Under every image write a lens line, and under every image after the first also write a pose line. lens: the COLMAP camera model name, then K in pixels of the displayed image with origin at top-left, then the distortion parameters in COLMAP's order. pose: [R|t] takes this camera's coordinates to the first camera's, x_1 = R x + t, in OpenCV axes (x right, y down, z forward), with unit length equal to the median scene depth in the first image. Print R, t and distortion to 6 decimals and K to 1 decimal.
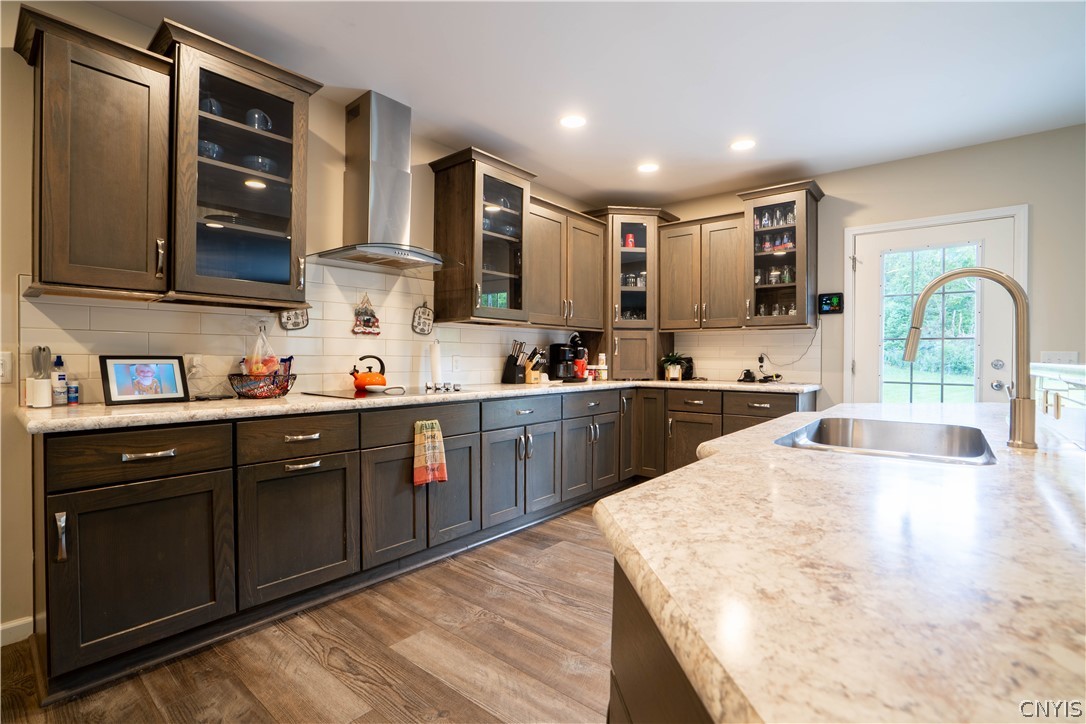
lens RADIAL K [[499.2, 0, 546.1], [0, 499.2, 359.8], [0, 0, 1]] dist [-0.049774, 0.015523]
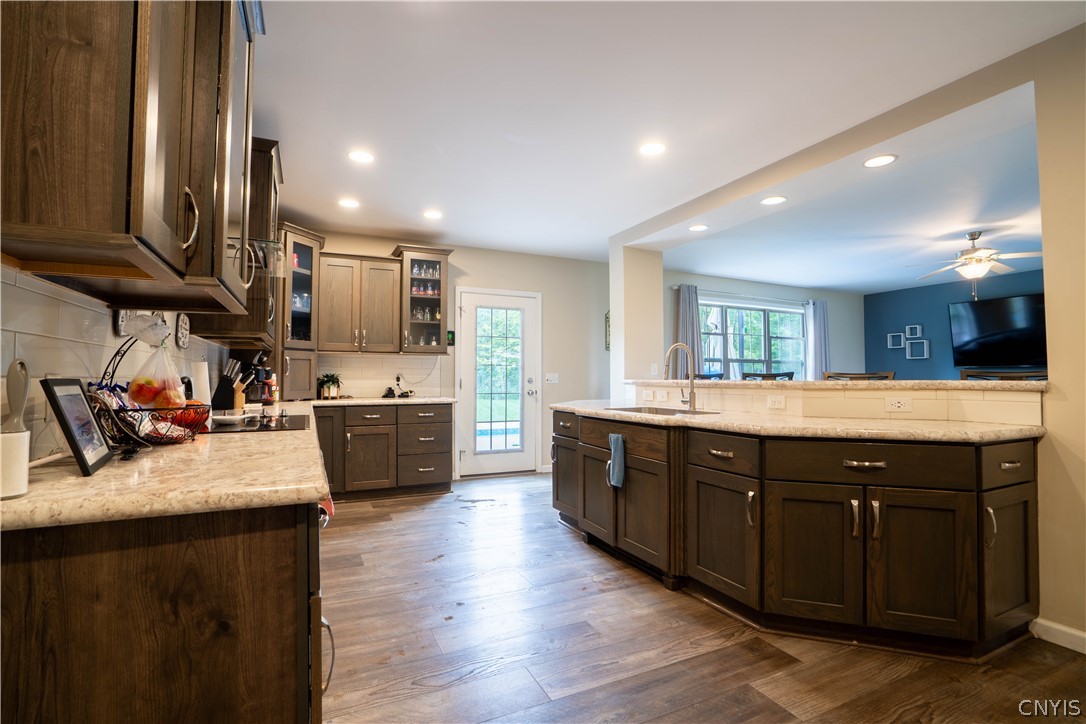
lens RADIAL K [[499.2, 0, 530.0], [0, 499.2, 362.2], [0, 0, 1]] dist [-0.049774, 0.015523]
pose [[0.440562, 0.021869, 0.897456, -0.686116], [0.009167, 0.999542, -0.028856, -0.004540], [-0.897675, 0.020940, 0.440159, 0.203746]]
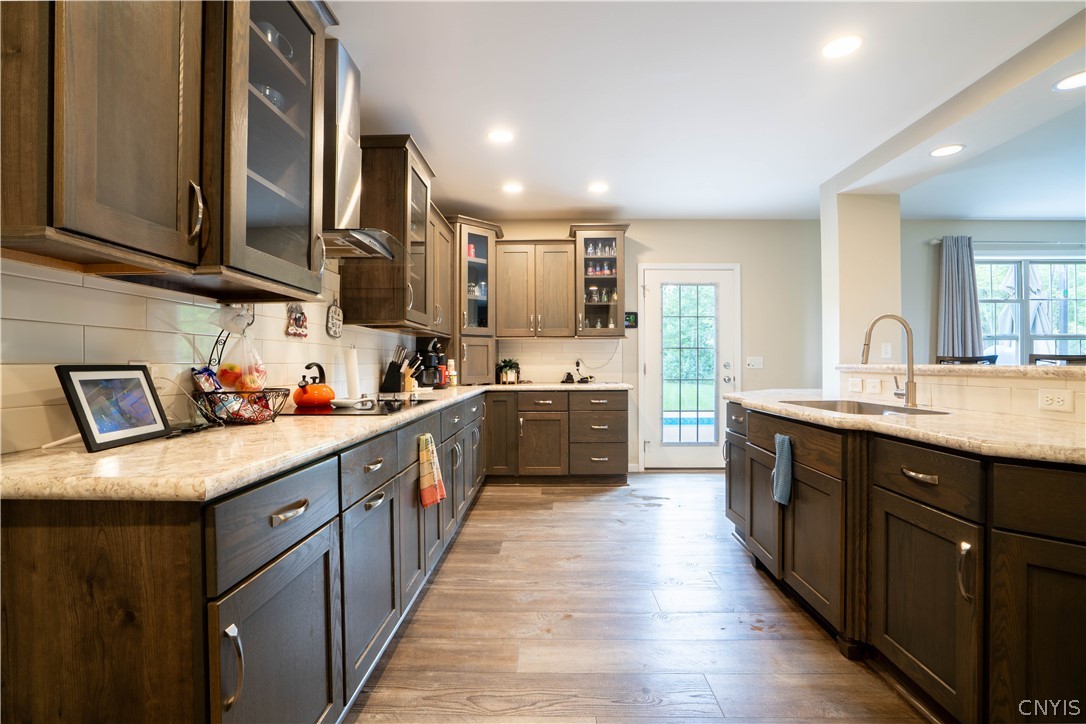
lens RADIAL K [[499.2, 0, 536.5], [0, 499.2, 360.7], [0, 0, 1]] dist [-0.049774, 0.015523]
pose [[0.791975, -0.005935, 0.610524, -0.493479], [0.012342, 0.999904, -0.006291, -0.002470], [-0.610428, 0.012517, 0.791972, 0.129887]]
